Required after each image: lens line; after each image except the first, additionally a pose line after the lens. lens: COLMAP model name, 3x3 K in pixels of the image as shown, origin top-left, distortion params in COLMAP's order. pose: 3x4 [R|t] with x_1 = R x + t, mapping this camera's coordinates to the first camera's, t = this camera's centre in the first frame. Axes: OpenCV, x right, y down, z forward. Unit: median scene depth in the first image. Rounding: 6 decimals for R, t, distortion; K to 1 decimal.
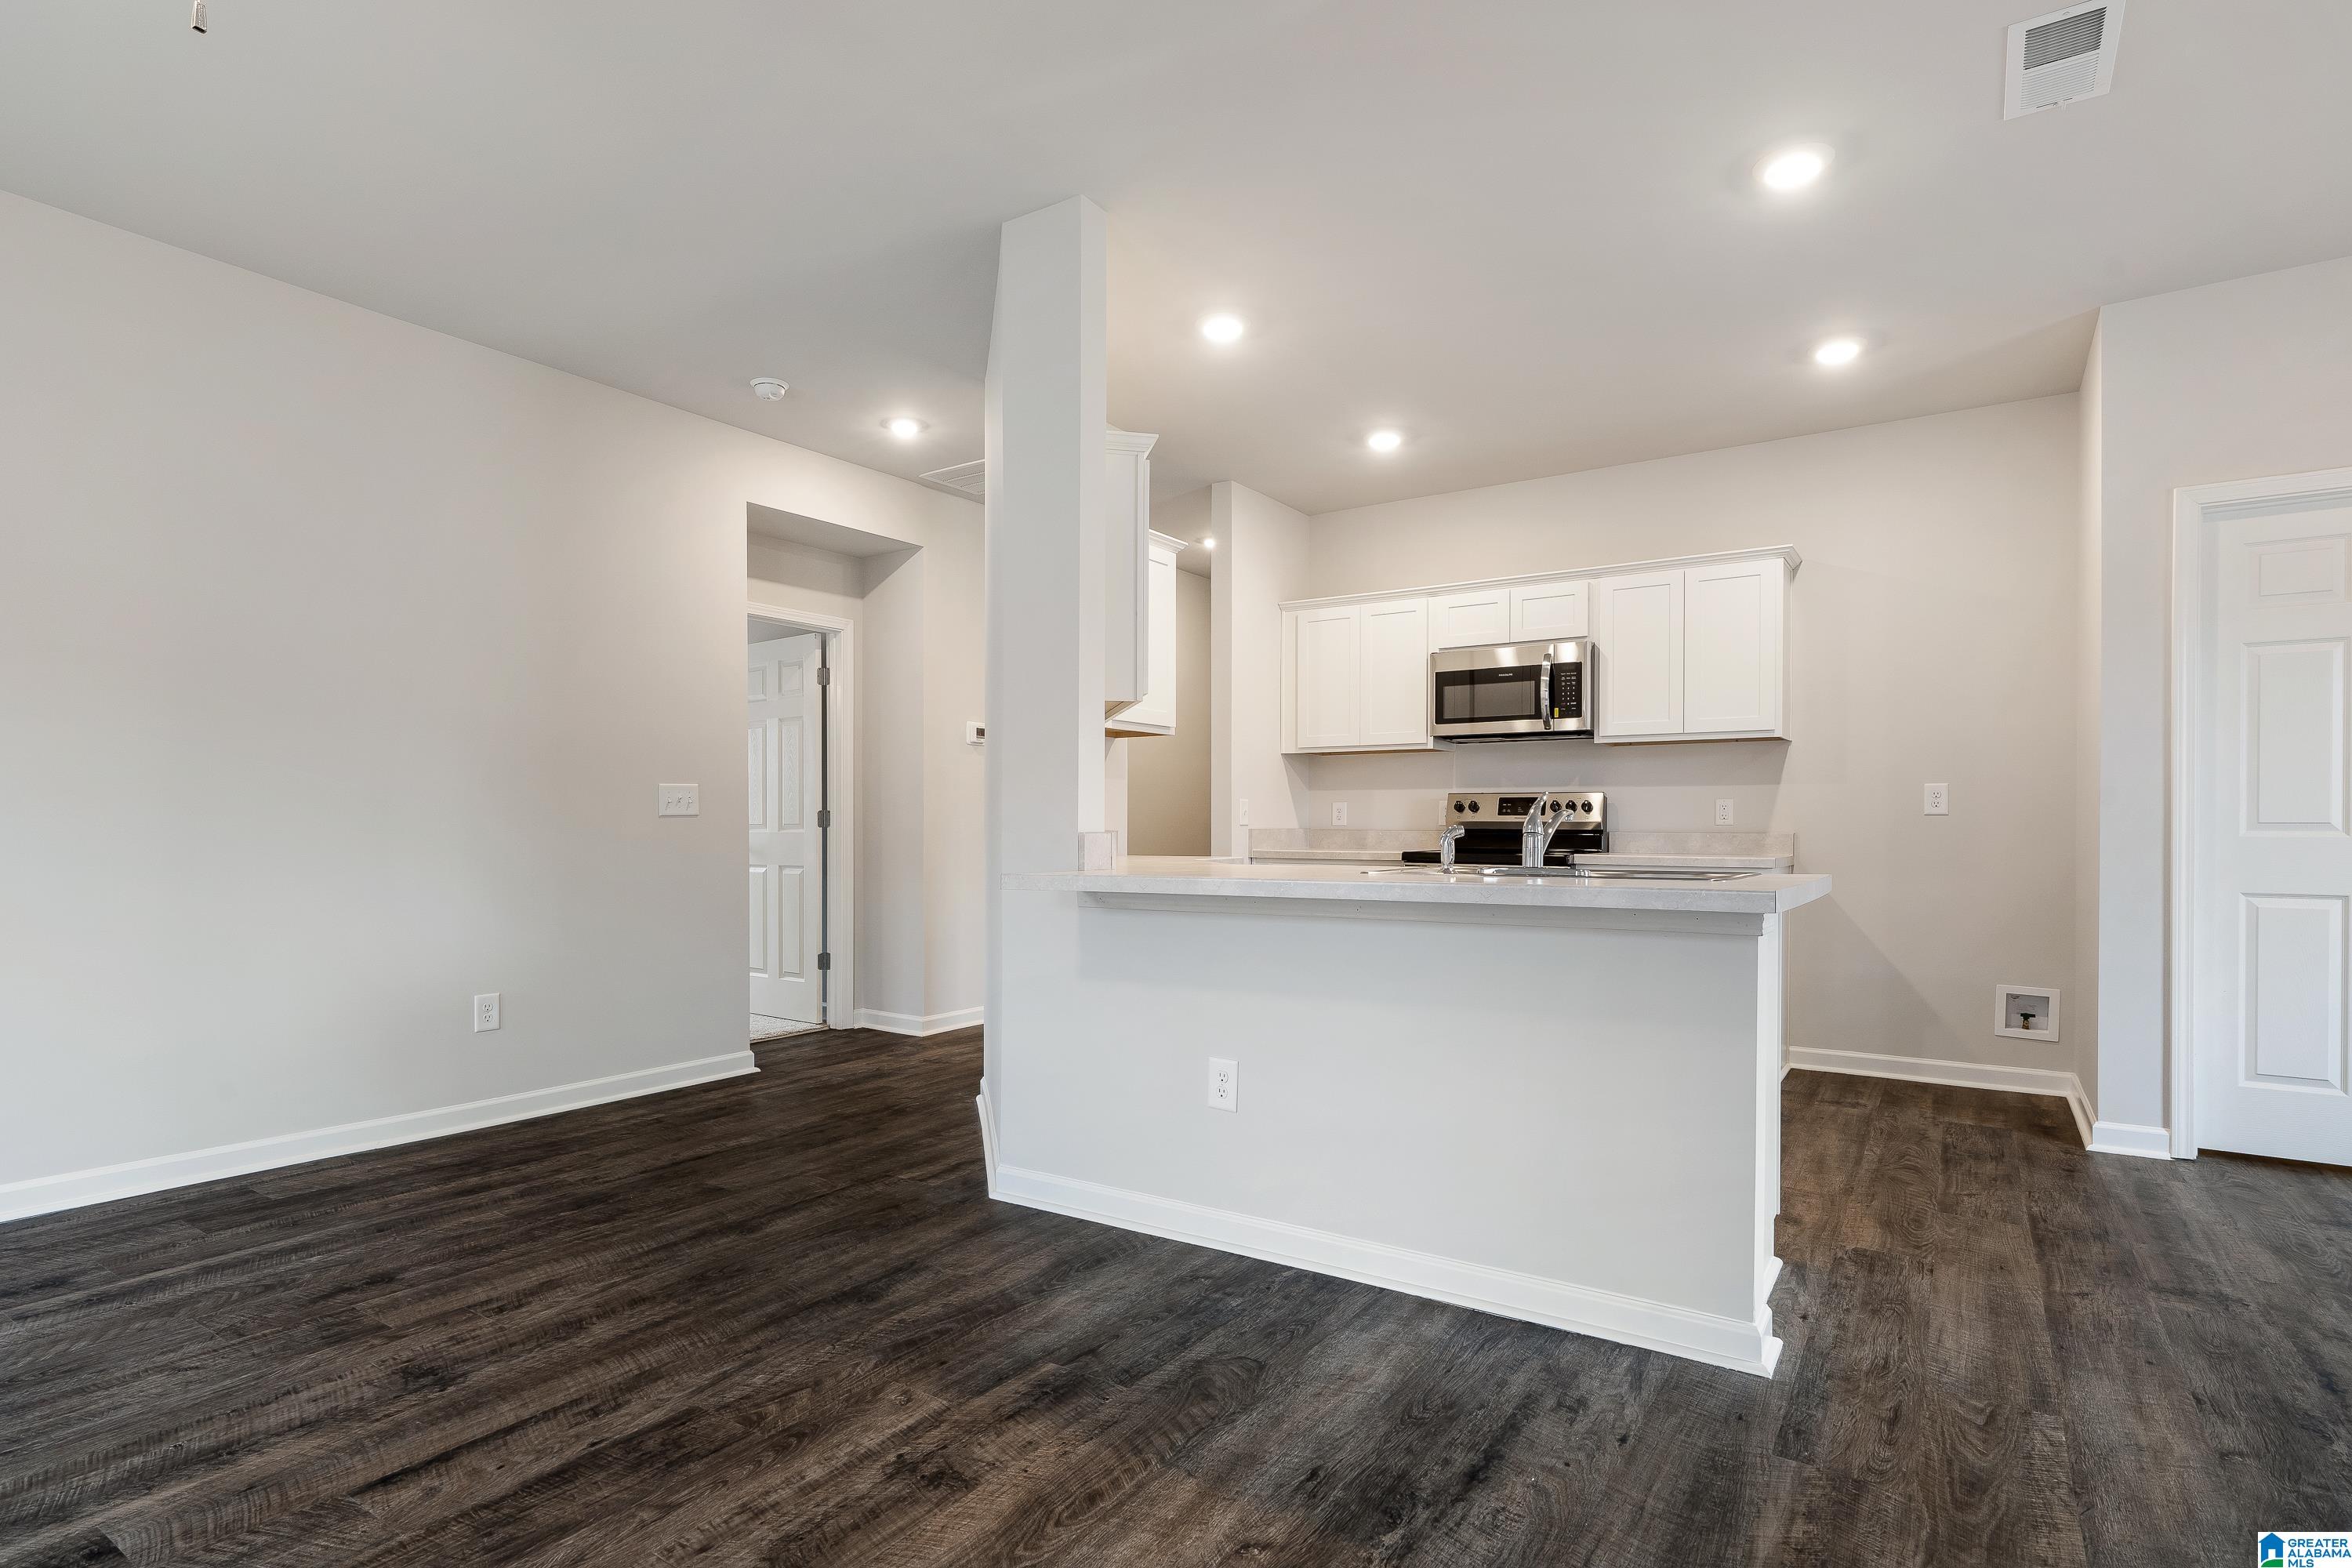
lens RADIAL K [[1173.5, 0, 1174.6], [0, 1173.5, 839.9], [0, 0, 1]] dist [0.001009, 0.000107]
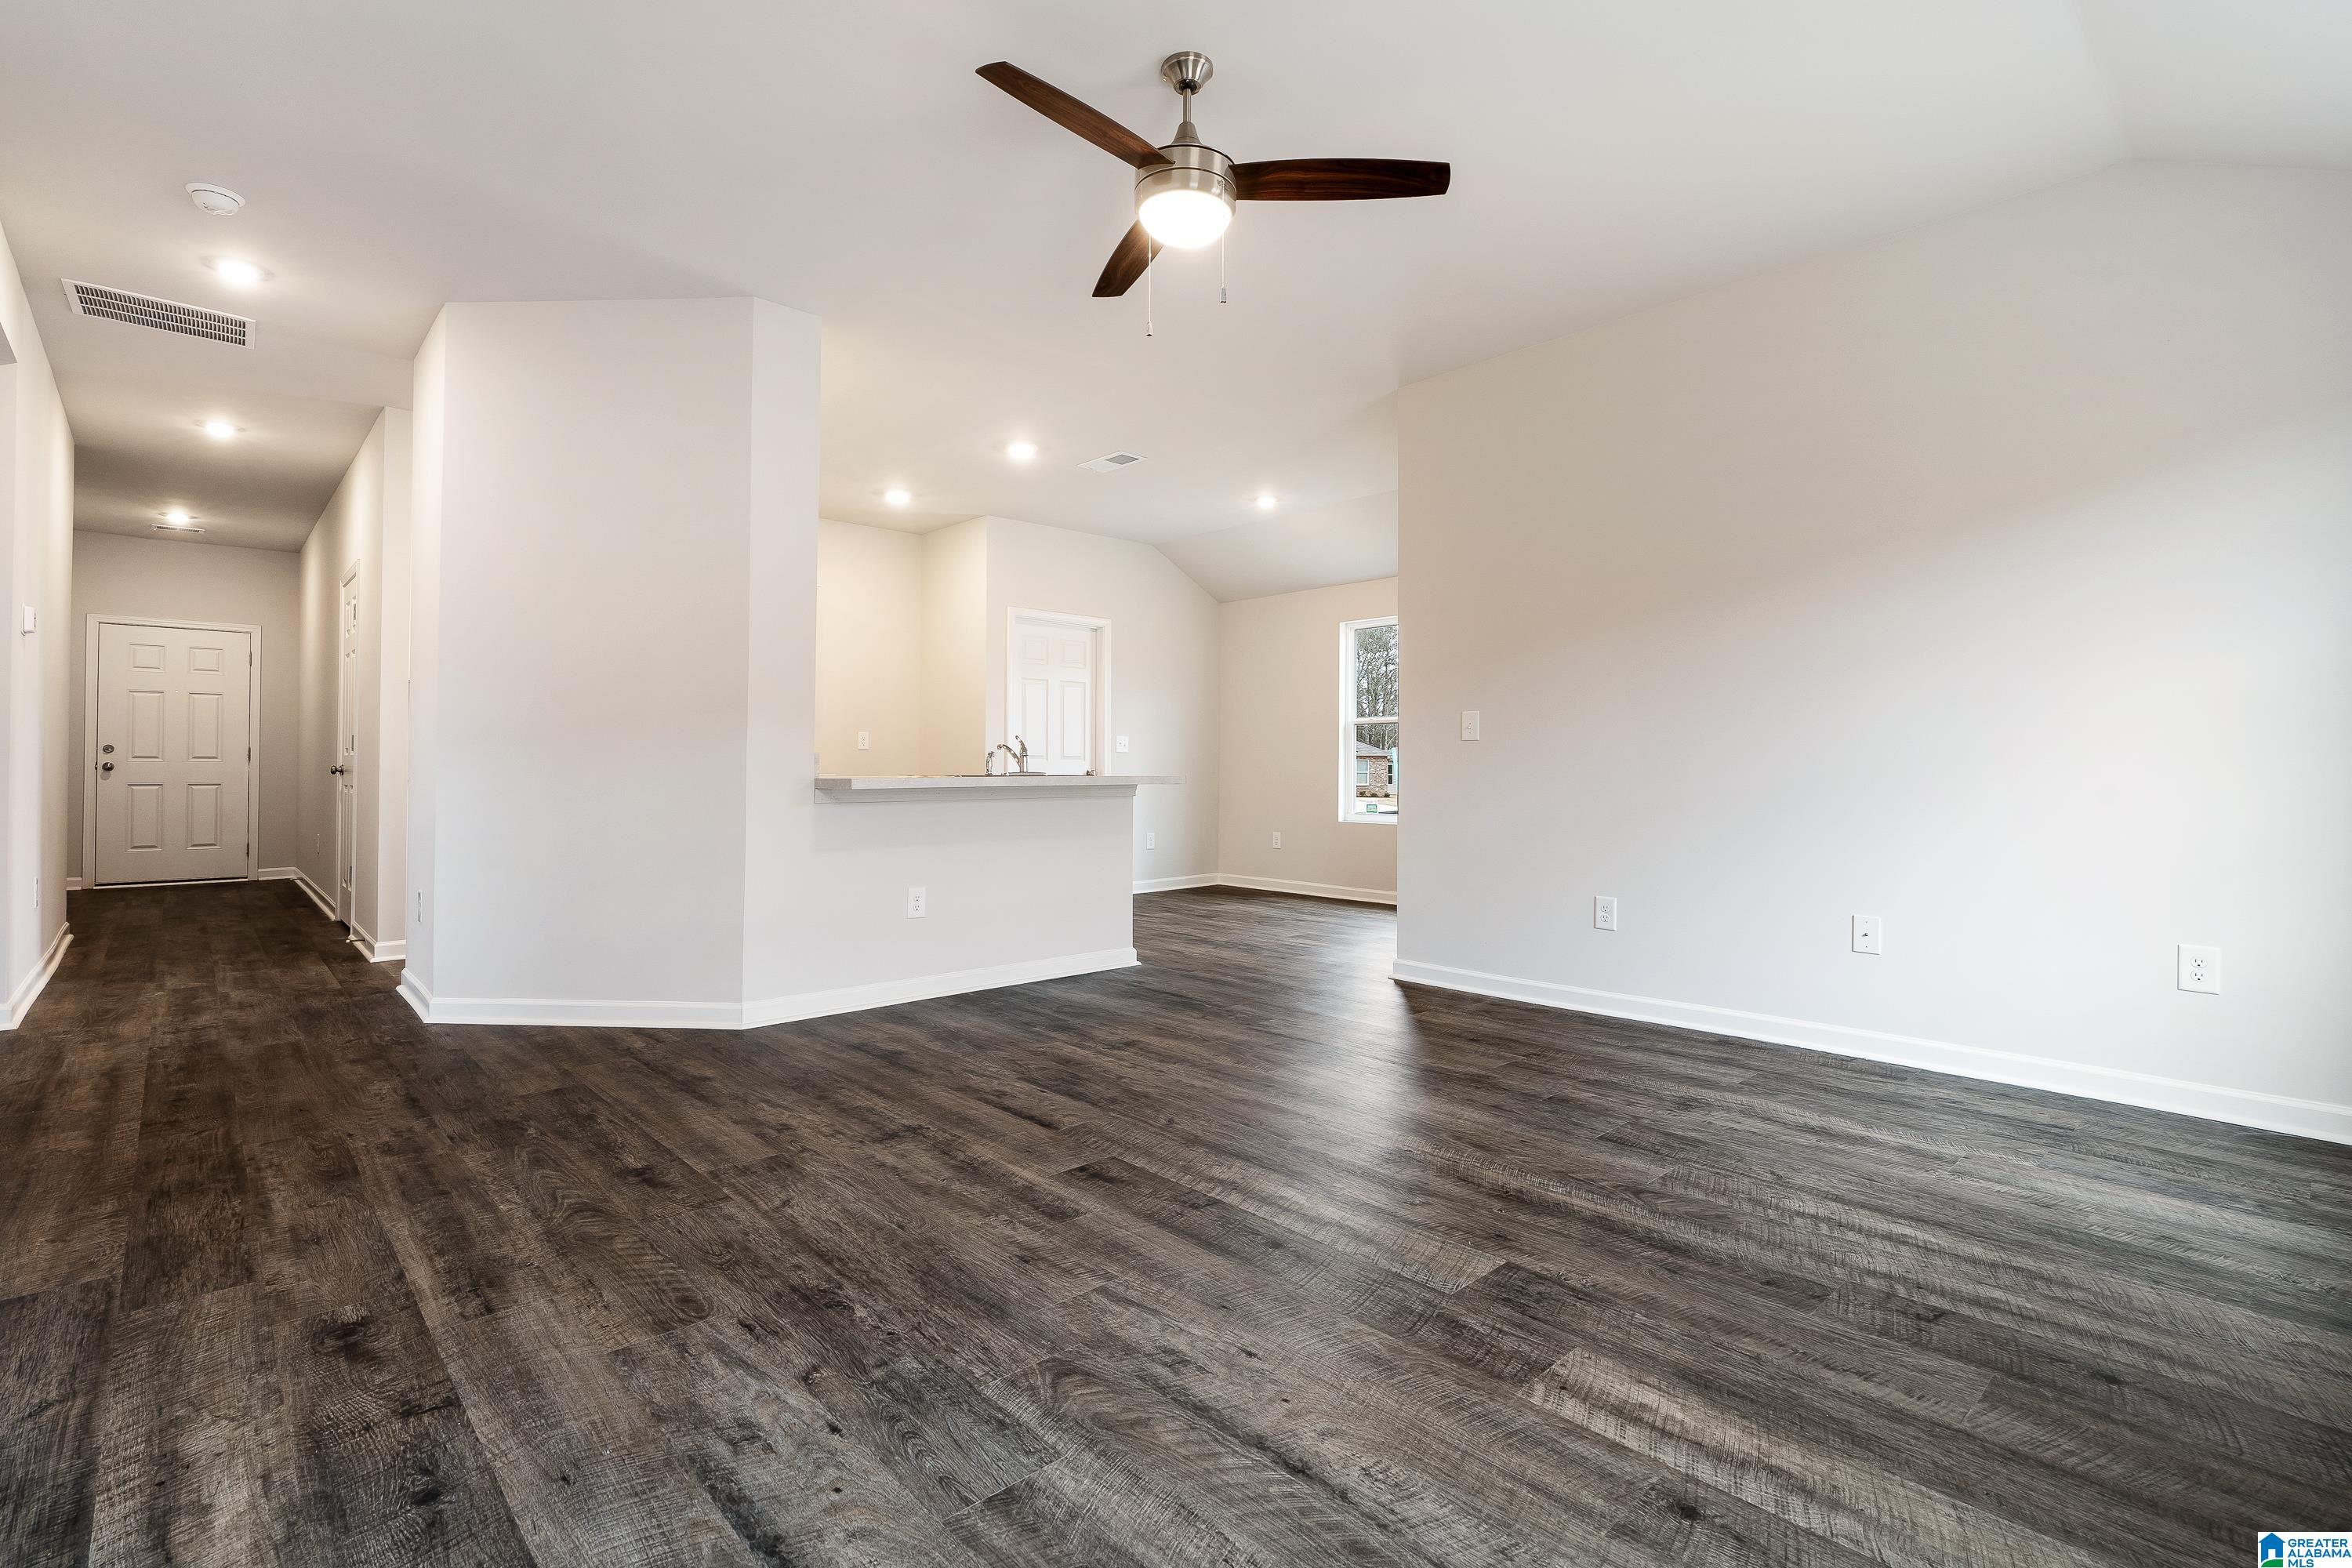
lens RADIAL K [[1072.7, 0, 1165.3], [0, 1072.7, 774.5], [0, 0, 1]] dist [-0.005439, 0.001021]
pose [[0.225626, -0.002622, 0.974210, -1.676490], [0.007014, 0.999975, 0.001067, 0.033491], [-0.974189, 0.006592, 0.225639, 0.381671]]
